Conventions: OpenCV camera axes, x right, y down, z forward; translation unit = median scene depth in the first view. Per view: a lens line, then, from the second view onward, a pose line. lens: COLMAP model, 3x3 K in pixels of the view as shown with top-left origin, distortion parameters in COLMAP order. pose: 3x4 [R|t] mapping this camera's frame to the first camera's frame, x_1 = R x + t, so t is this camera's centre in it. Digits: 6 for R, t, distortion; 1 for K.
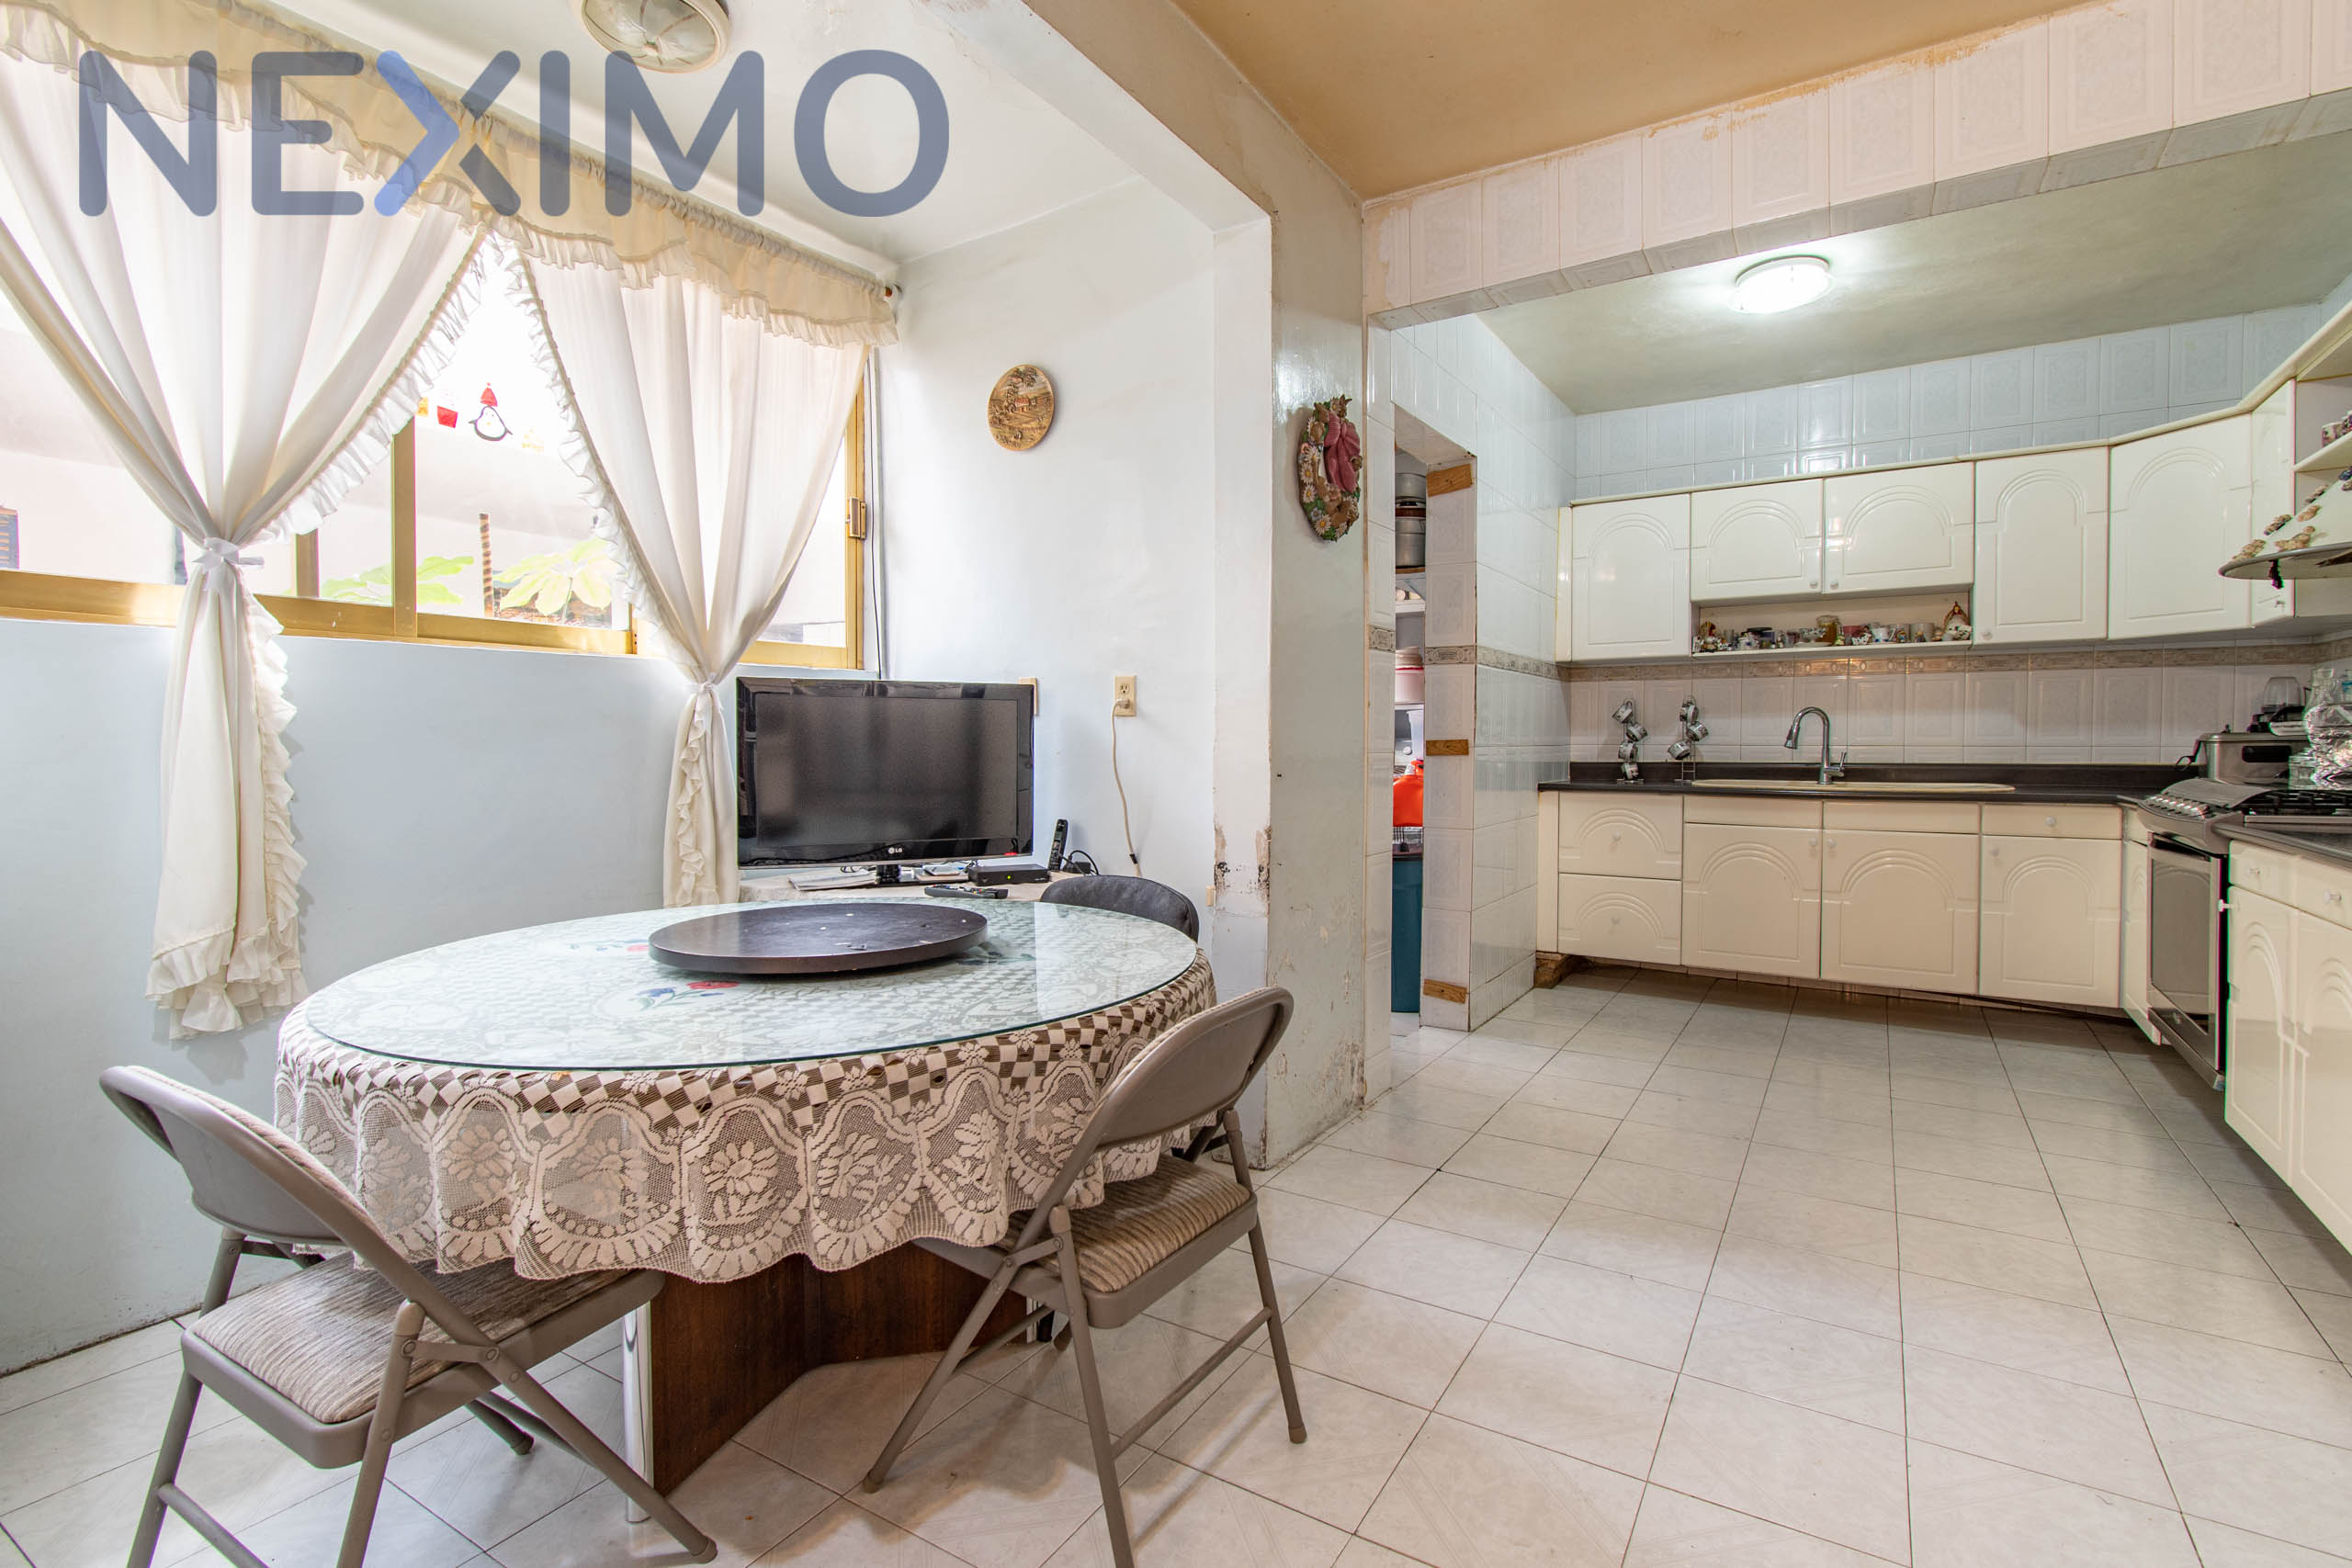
lens RADIAL K [[1107.3, 0, 1183.0], [0, 1107.3, 767.7], [0, 0, 1]] dist [0.002868, 0.000294]
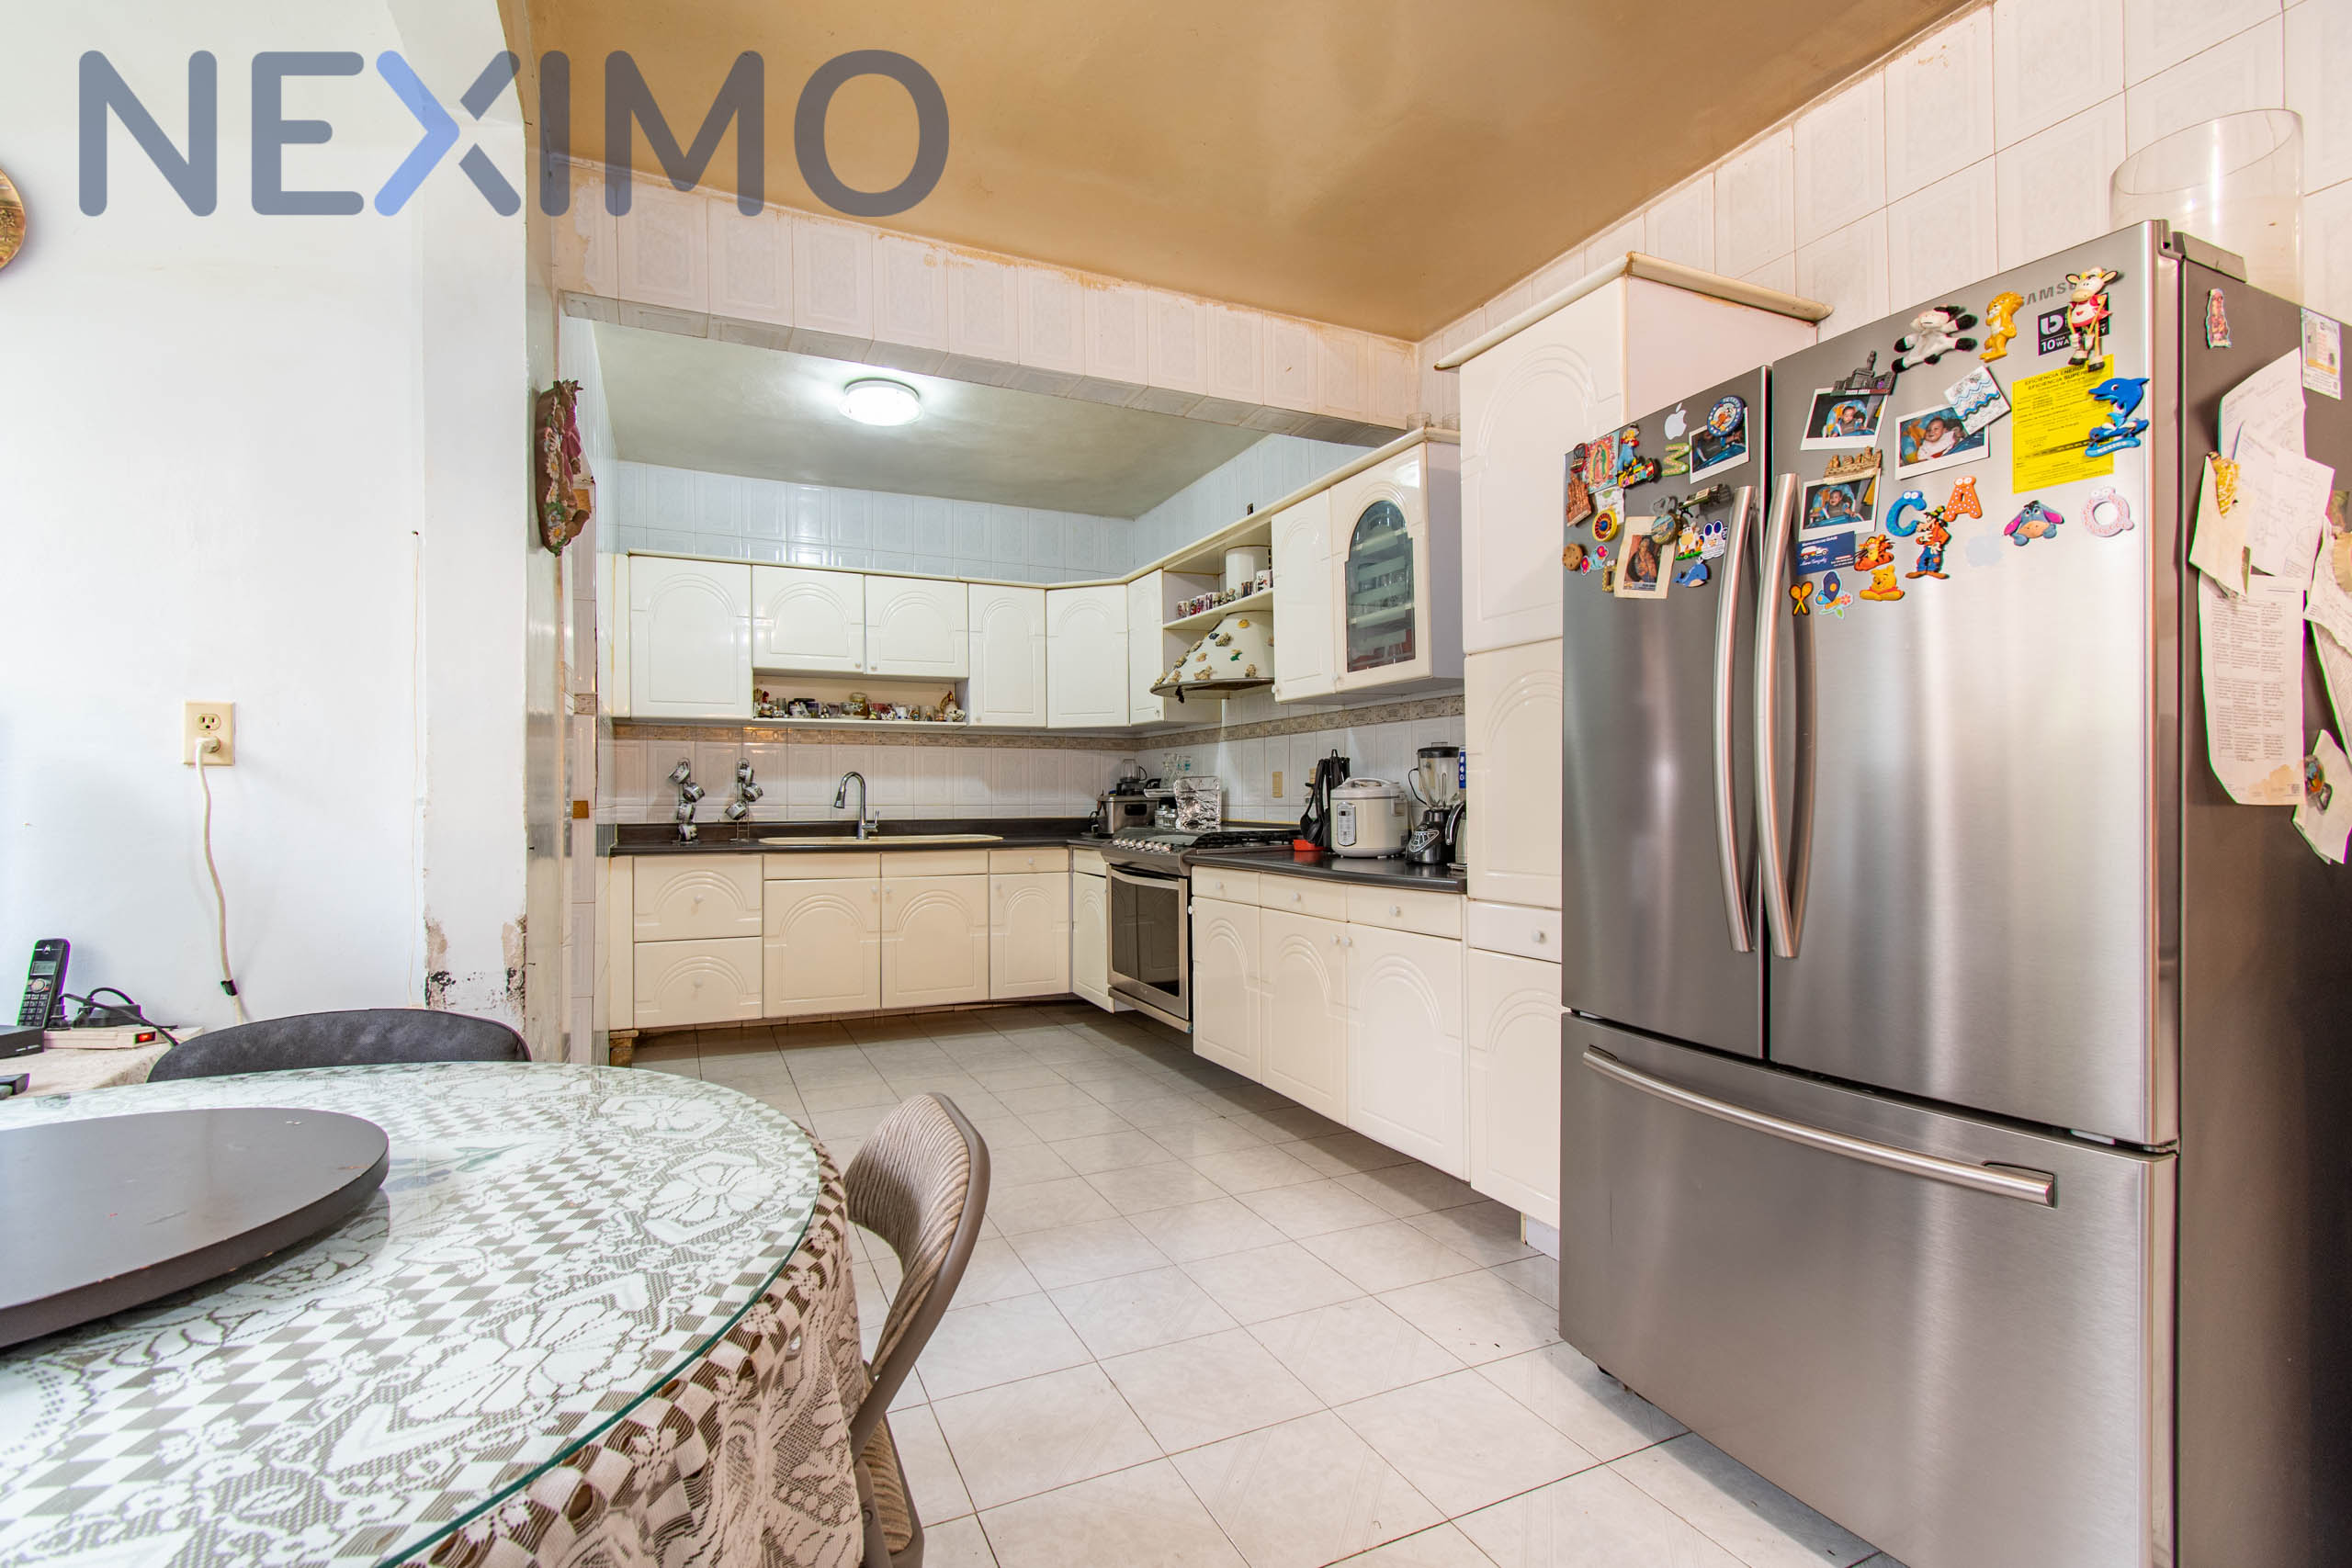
lens RADIAL K [[1056.5, 0, 1173.6], [0, 1056.5, 796.7], [0, 0, 1]] dist [0.003490, -0.000306]
pose [[0.551638, 0.001952, 0.834082, -0.163296], [0.021412, 0.999635, -0.016501, -0.004099], [-0.833809, 0.026962, 0.551394, 0.129399]]
